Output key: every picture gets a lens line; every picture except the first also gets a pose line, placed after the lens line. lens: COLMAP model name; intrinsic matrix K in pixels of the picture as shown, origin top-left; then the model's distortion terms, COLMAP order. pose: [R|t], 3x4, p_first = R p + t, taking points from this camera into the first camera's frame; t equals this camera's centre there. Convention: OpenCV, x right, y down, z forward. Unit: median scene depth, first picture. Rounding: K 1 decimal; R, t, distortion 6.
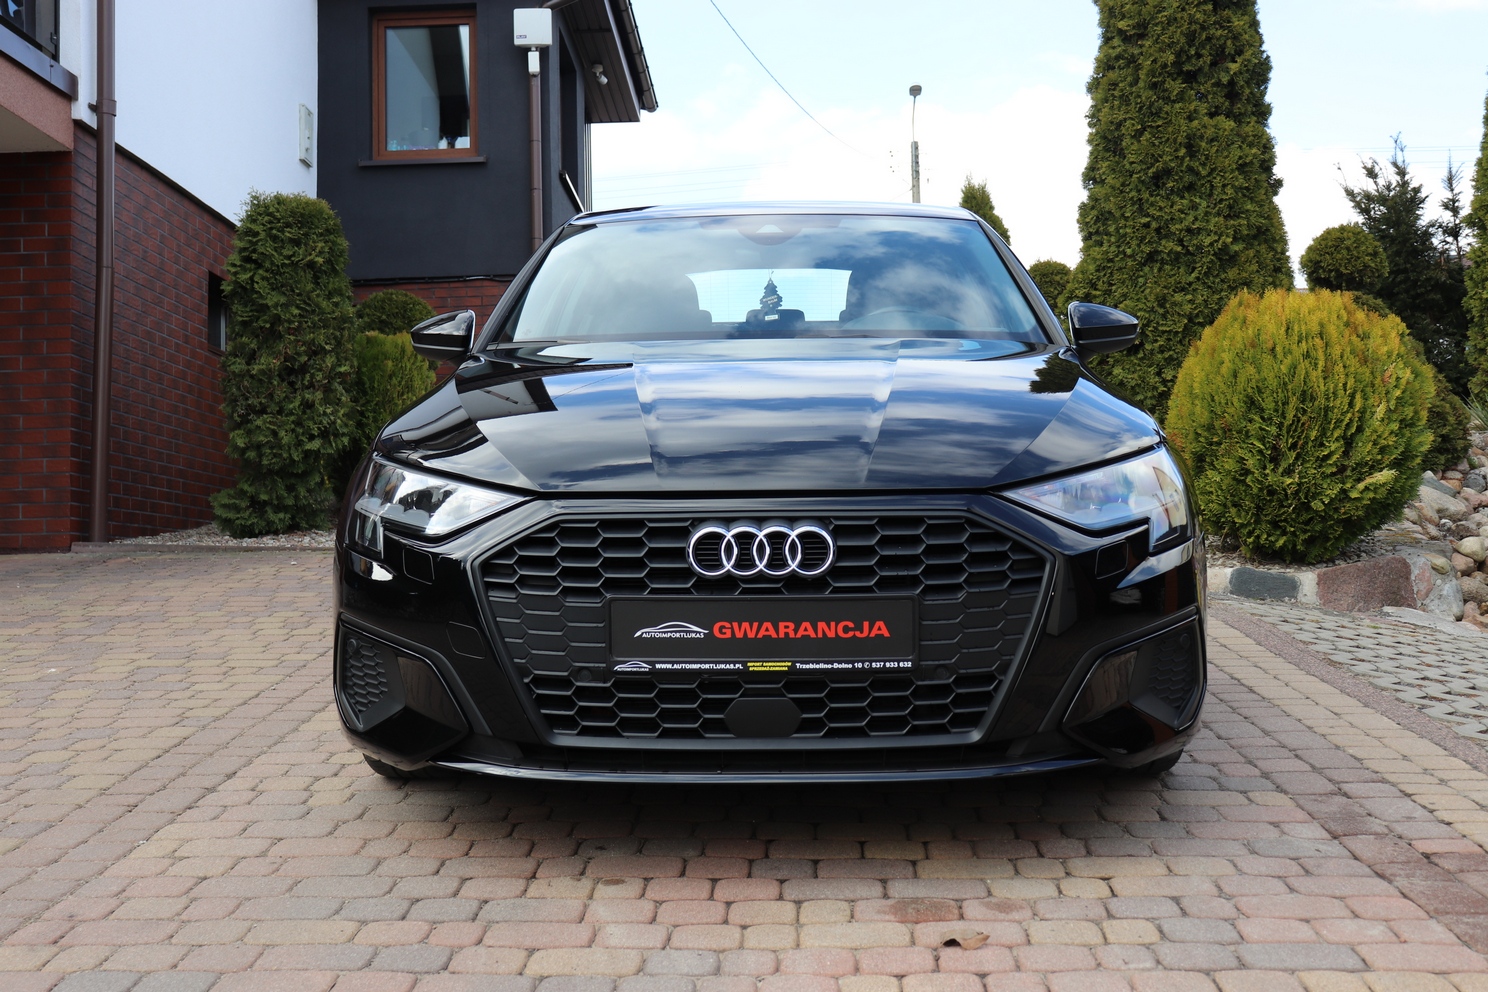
lens RADIAL K [[1620.2, 0, 744.0], [0, 1620.2, 496.0], [0, 0, 1]] dist [-0.010249, -0.010501]
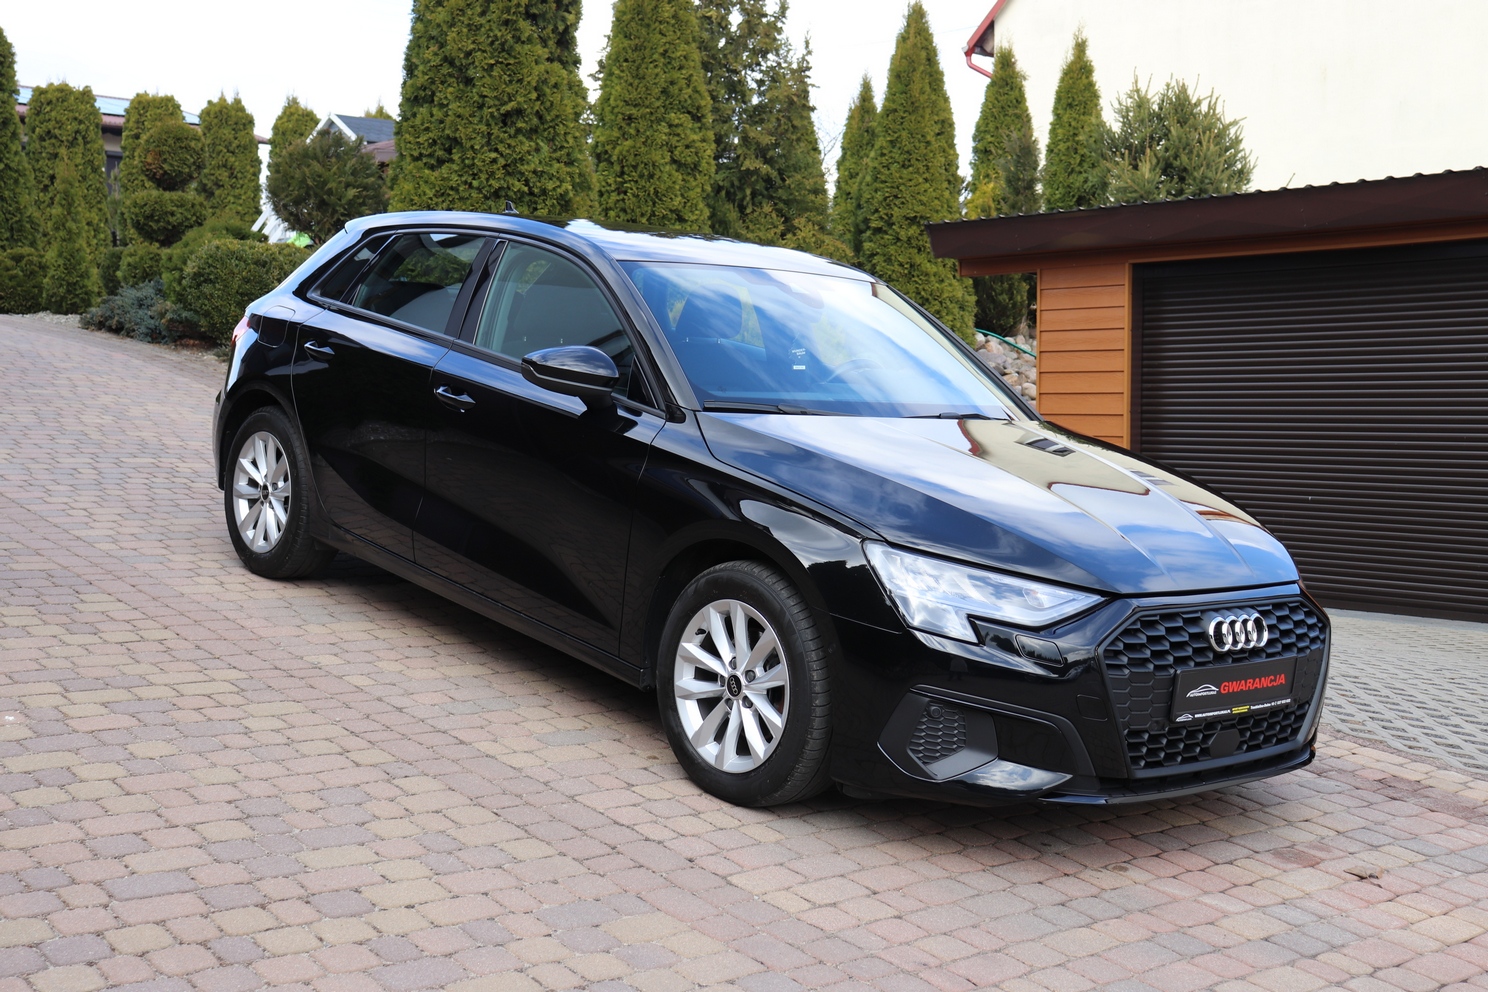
lens RADIAL K [[1820.4, 0, 744.0], [0, 1820.4, 496.0], [0, 0, 1]] dist [-0.003727, 0.046446]
pose [[0.725107, -0.006425, 0.688606, -0.435498], [-0.065314, 0.994807, 0.078058, -0.056574], [-0.685532, -0.101576, 0.720922, 0.038976]]
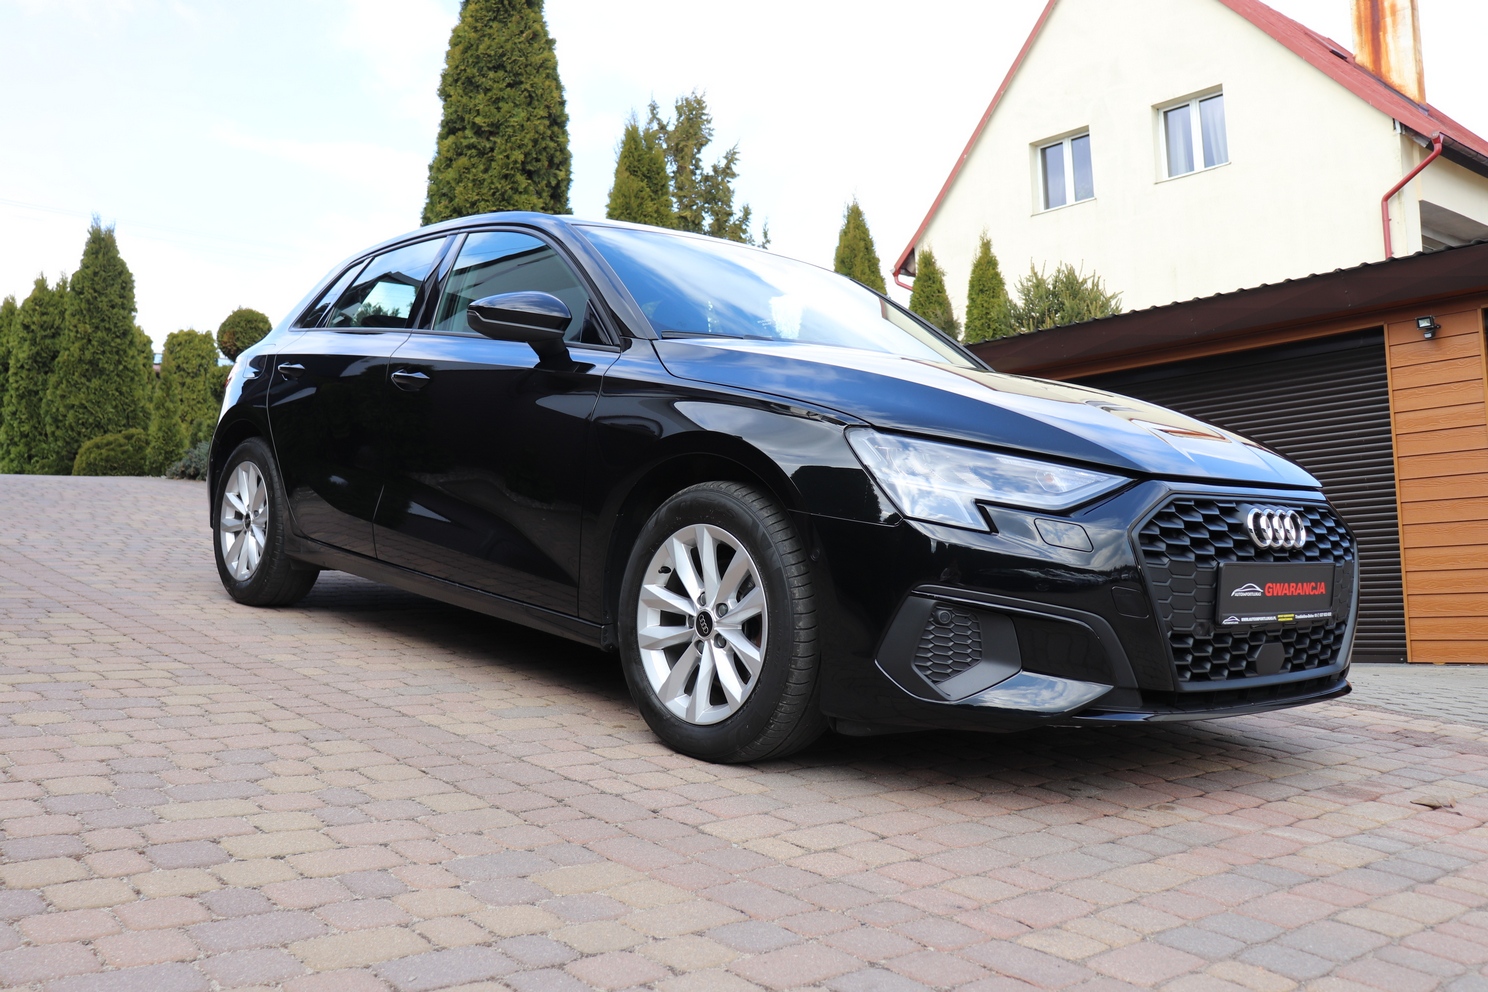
lens RADIAL K [[1395.5, 0, 733.5], [0, 1395.5, 498.1], [0, 0, 1]] dist [-0.132257, 0.147944]
pose [[0.726513, 0.041670, 0.685888, -0.315144], [-0.020865, 0.999037, -0.038594, 0.018293], [-0.686836, 0.013727, 0.726683, 0.151618]]
